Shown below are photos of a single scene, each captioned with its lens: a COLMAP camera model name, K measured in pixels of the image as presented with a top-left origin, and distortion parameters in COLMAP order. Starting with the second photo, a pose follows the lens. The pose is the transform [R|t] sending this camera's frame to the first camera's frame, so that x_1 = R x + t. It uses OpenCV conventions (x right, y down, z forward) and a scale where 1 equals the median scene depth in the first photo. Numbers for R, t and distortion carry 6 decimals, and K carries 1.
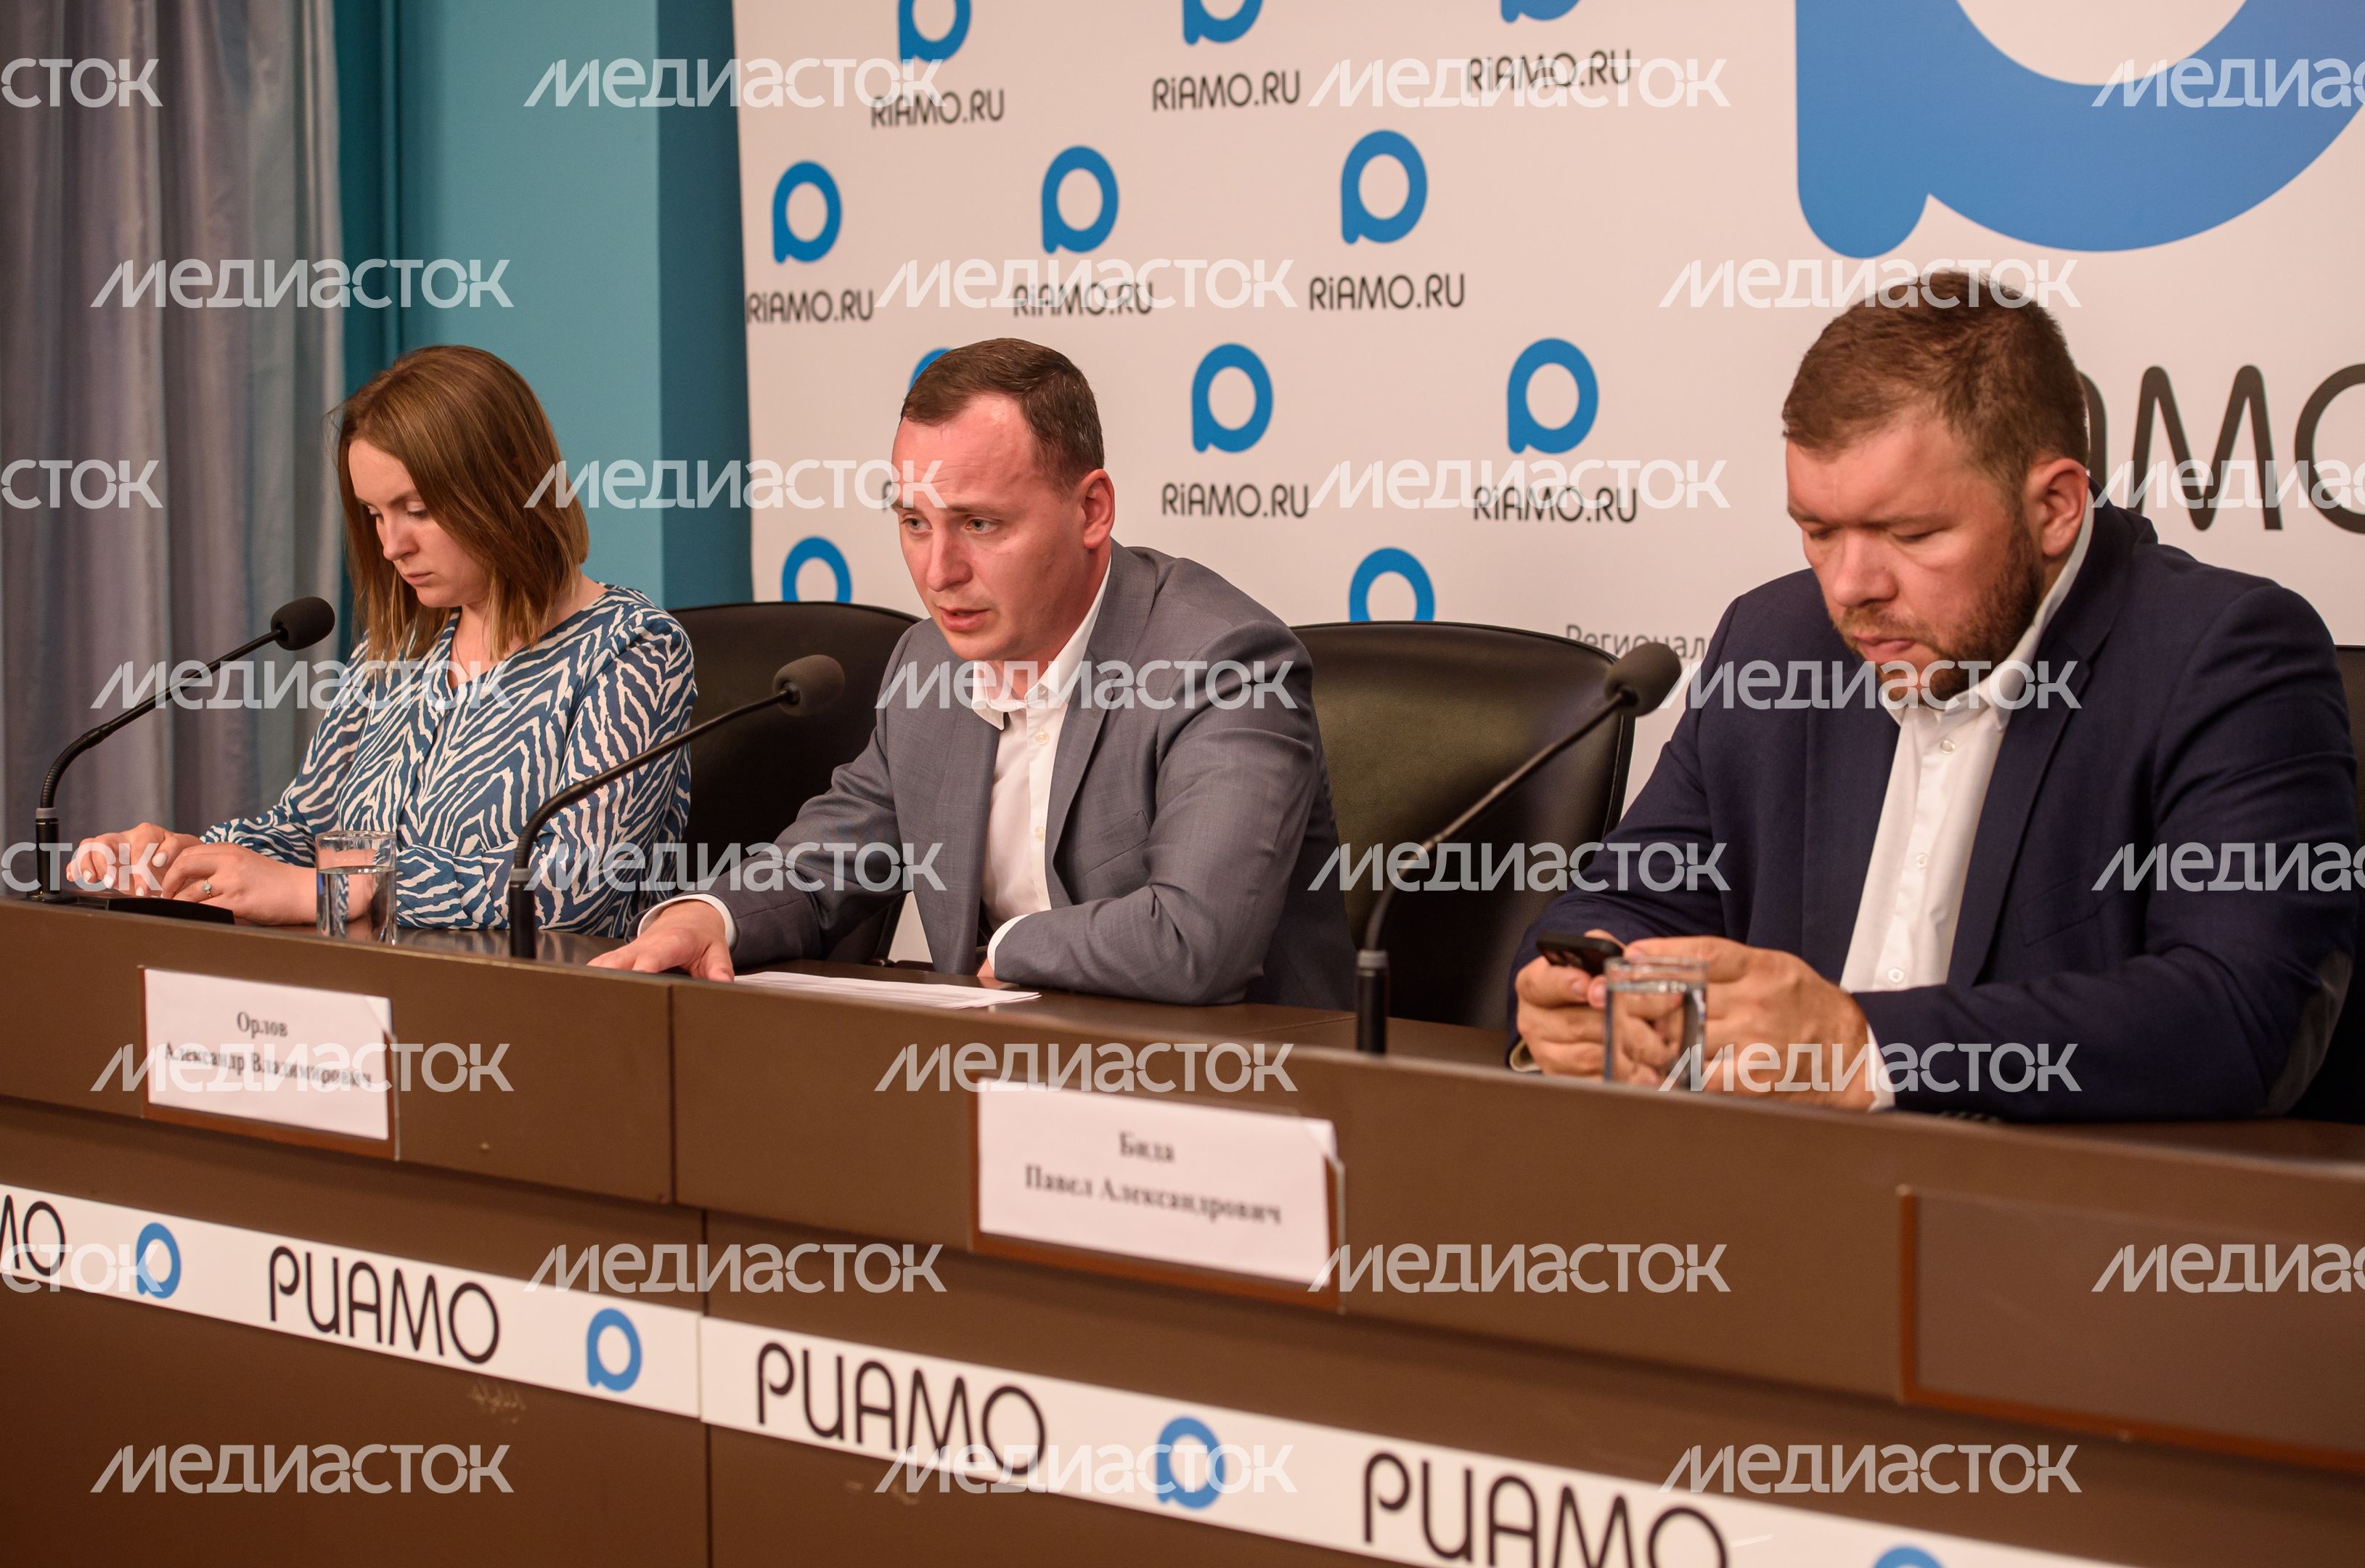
lens RADIAL K [[4627.0, 0, 1099.5], [0, 4627.0, 723.0], [0, 0, 1]] dist [-0.409387, 0.000000]
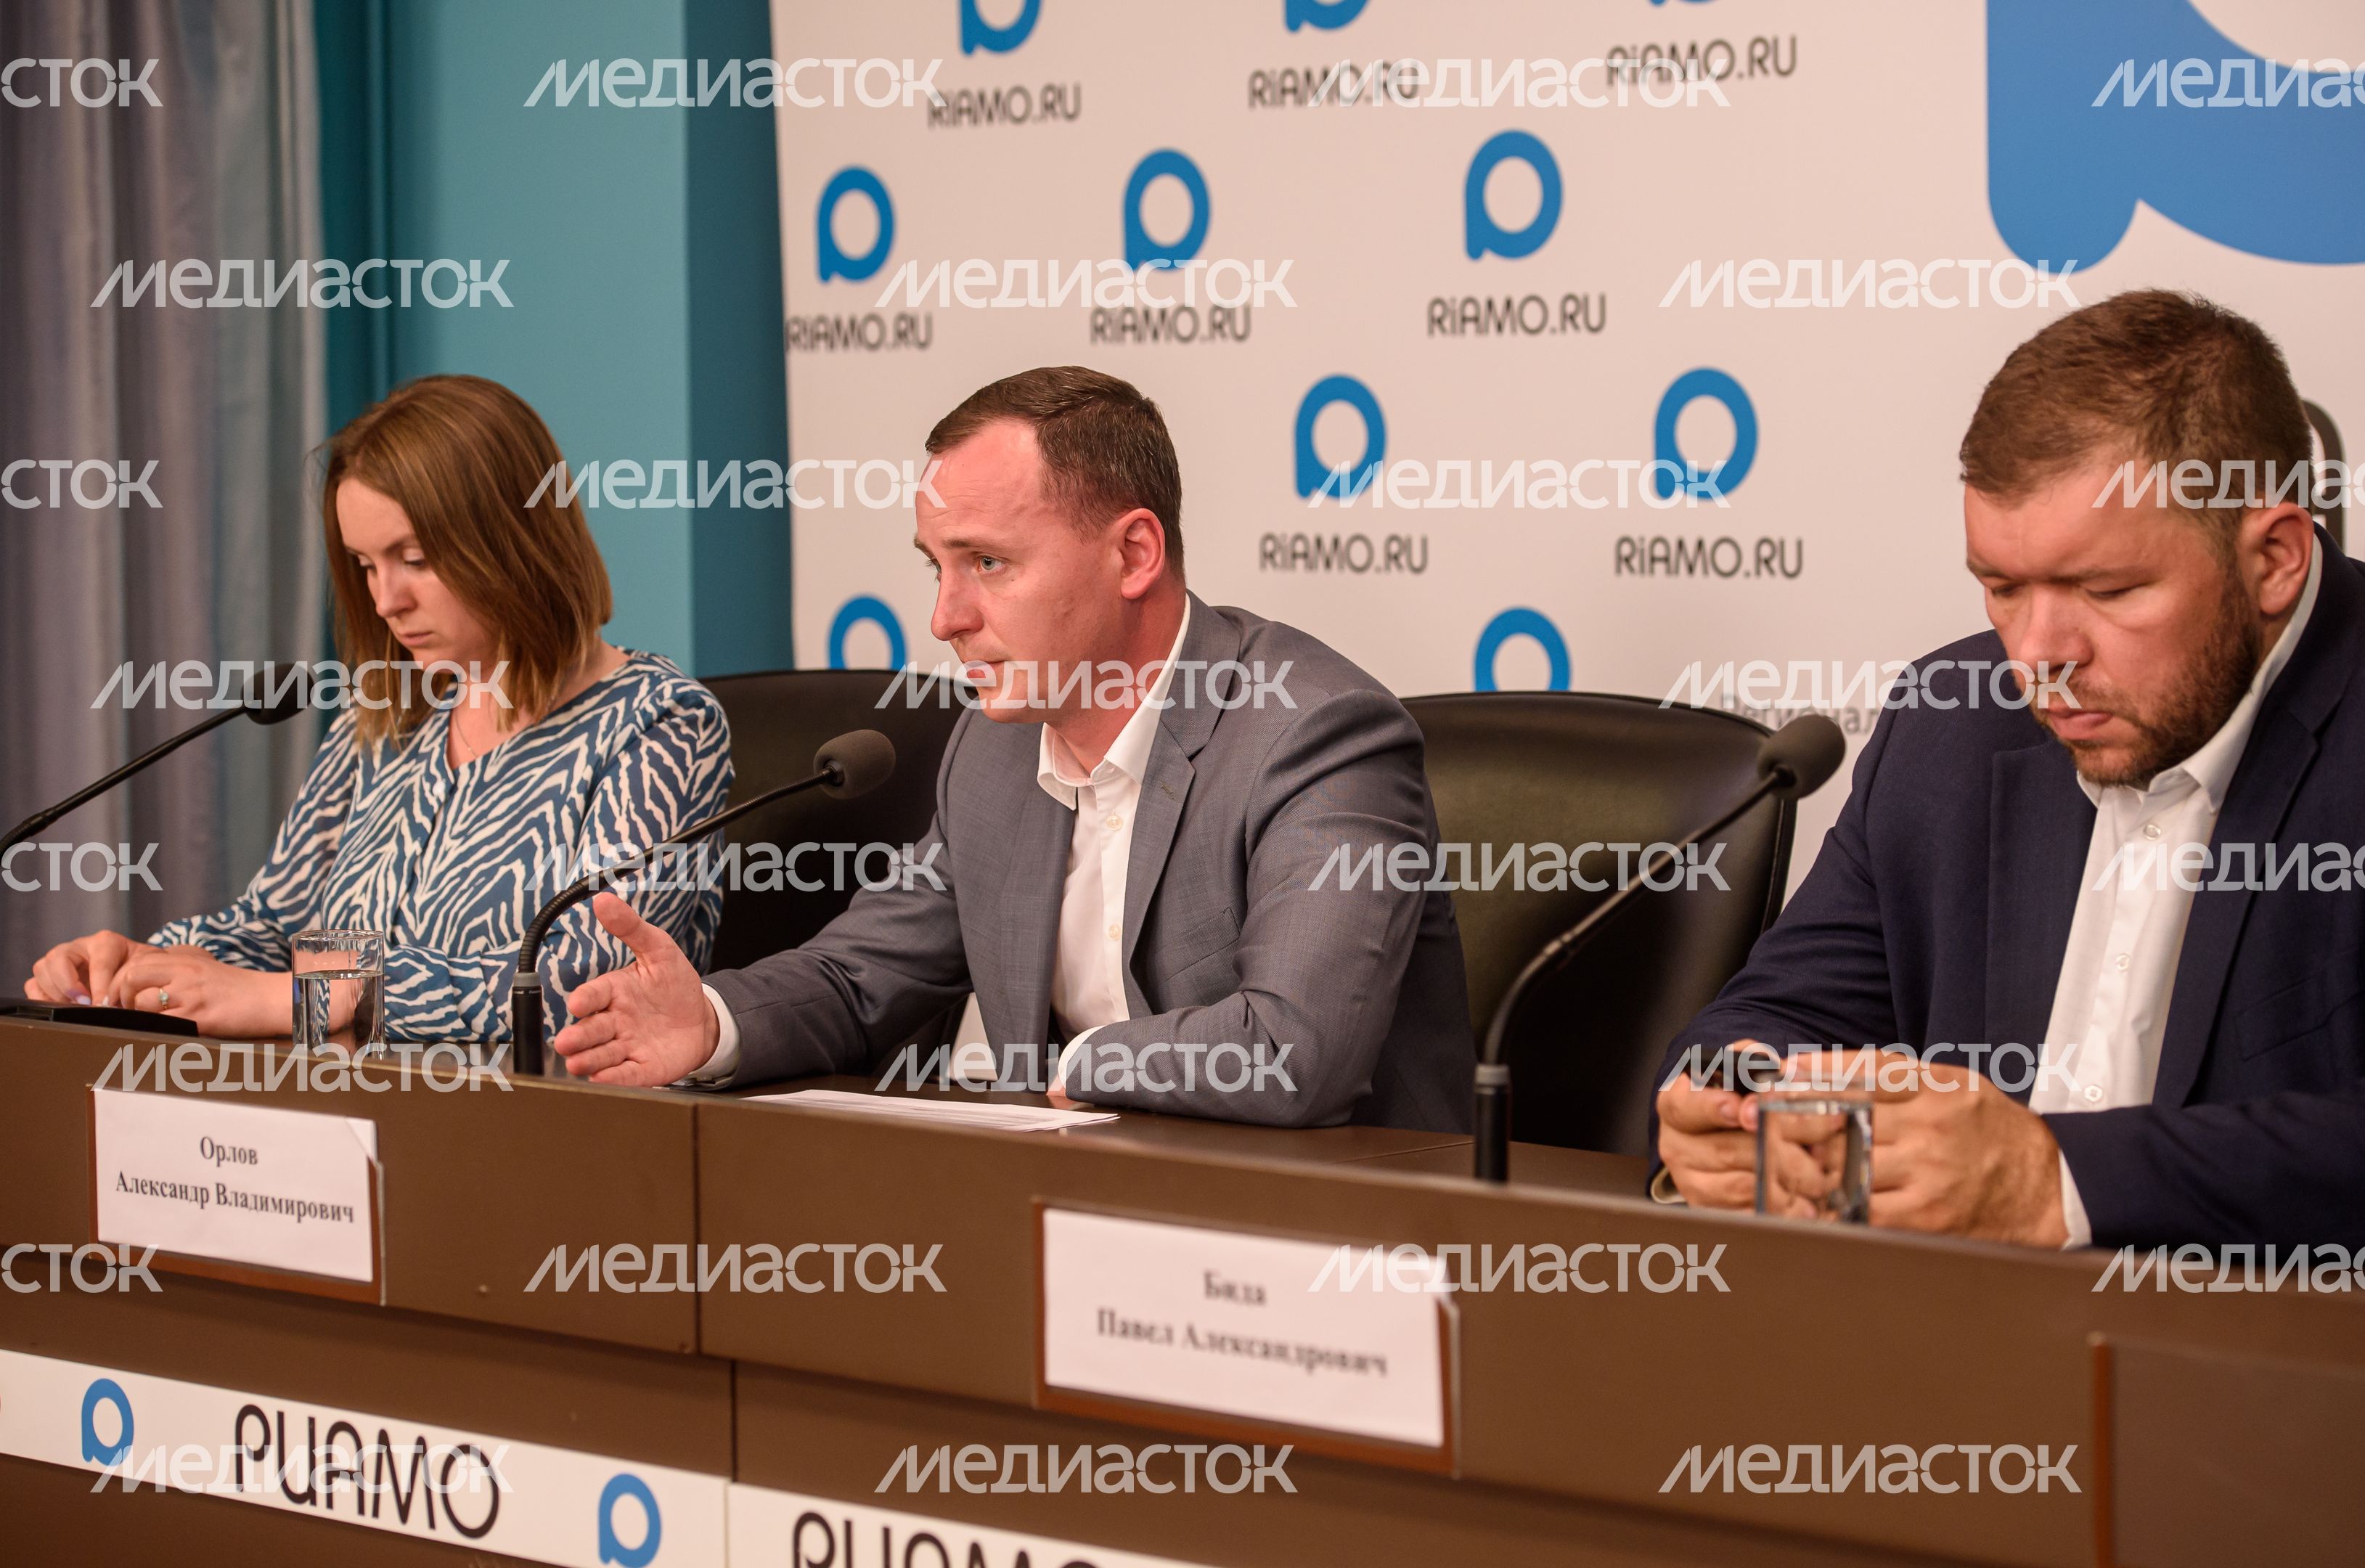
lens RADIAL K [[5923.4, 0, 1172.8], [0, 5923.4, 643.7], [0, 0, 1]] dist [-0.211942, 0.000000]
pose [[0.999806, -0.002131, -0.019557, 0.020506], [0.001589, 0.999615, -0.027702, -0.000075], [0.019609, 0.027666, 0.999425, -0.132964]]
